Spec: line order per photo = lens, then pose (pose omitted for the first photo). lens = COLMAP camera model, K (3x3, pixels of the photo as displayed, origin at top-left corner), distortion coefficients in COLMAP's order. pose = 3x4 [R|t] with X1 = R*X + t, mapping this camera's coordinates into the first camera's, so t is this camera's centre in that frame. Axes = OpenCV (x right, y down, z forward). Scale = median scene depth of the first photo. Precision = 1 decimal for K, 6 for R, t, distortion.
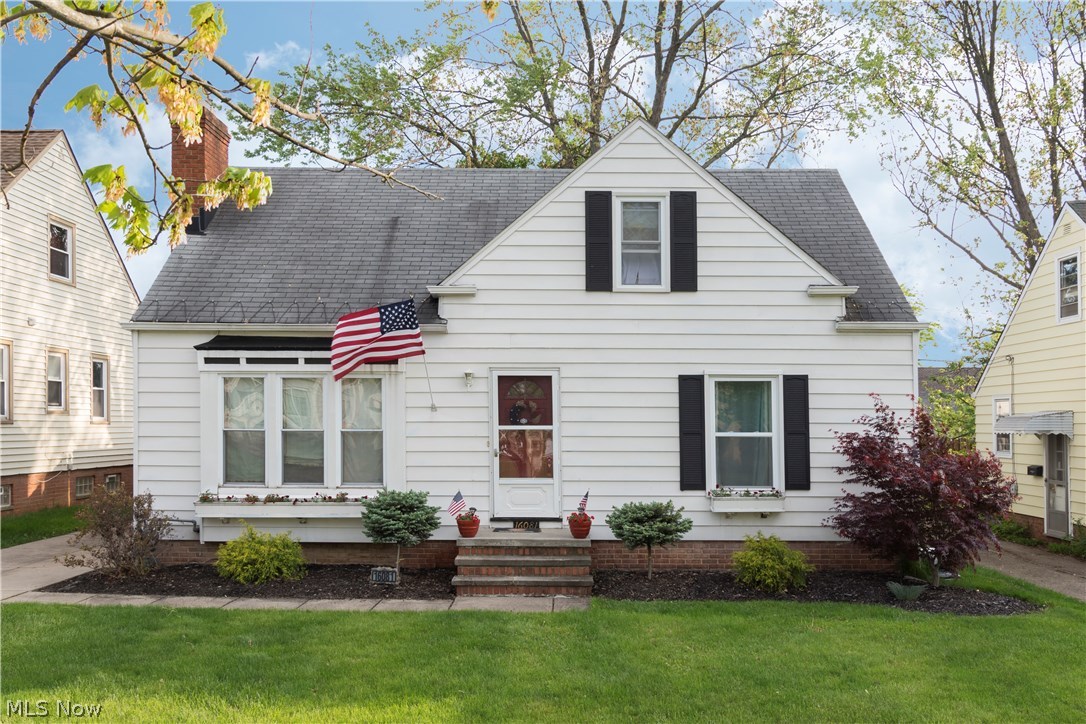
lens RADIAL K [[999.0, 0, 544.2], [0, 999.0, 395.1], [0, 0, 1]] dist [-0.015775, 0.000000]
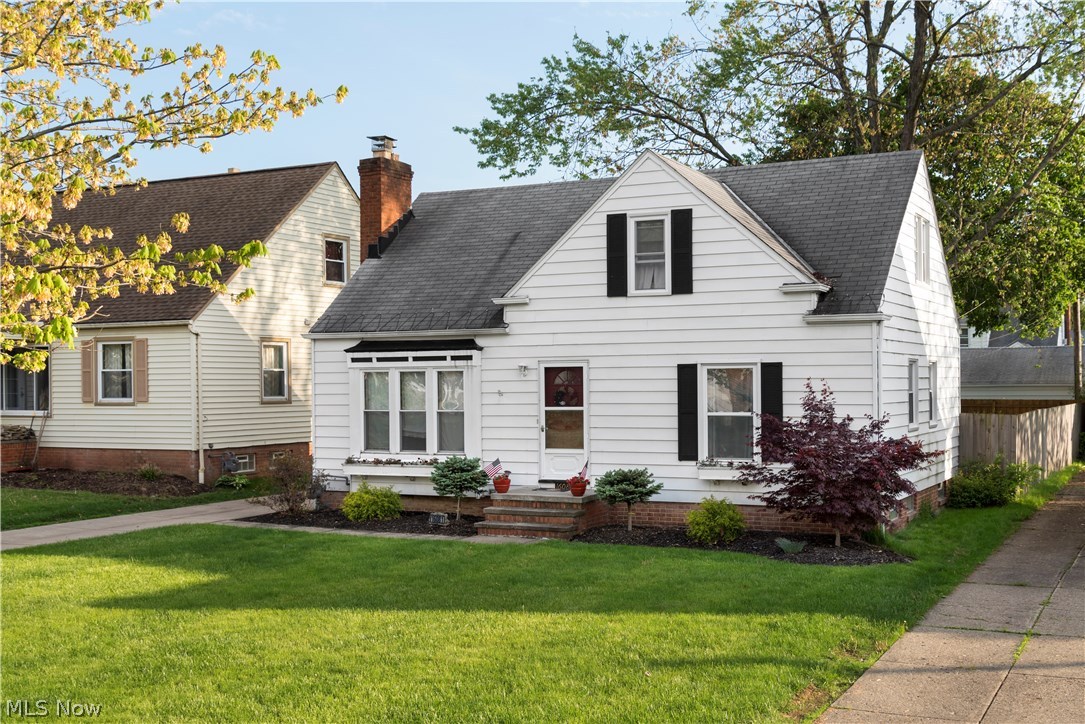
lens RADIAL K [[1251.9, 0, 542.9], [0, 1251.9, 364.0], [0, 0, 1]] dist [-0.008936, 0.000000]
pose [[0.892233, -0.018827, -0.451183, 0.666163], [0.025336, 0.999644, 0.008388, -0.037050], [0.450864, -0.018915, 0.892392, -0.409875]]
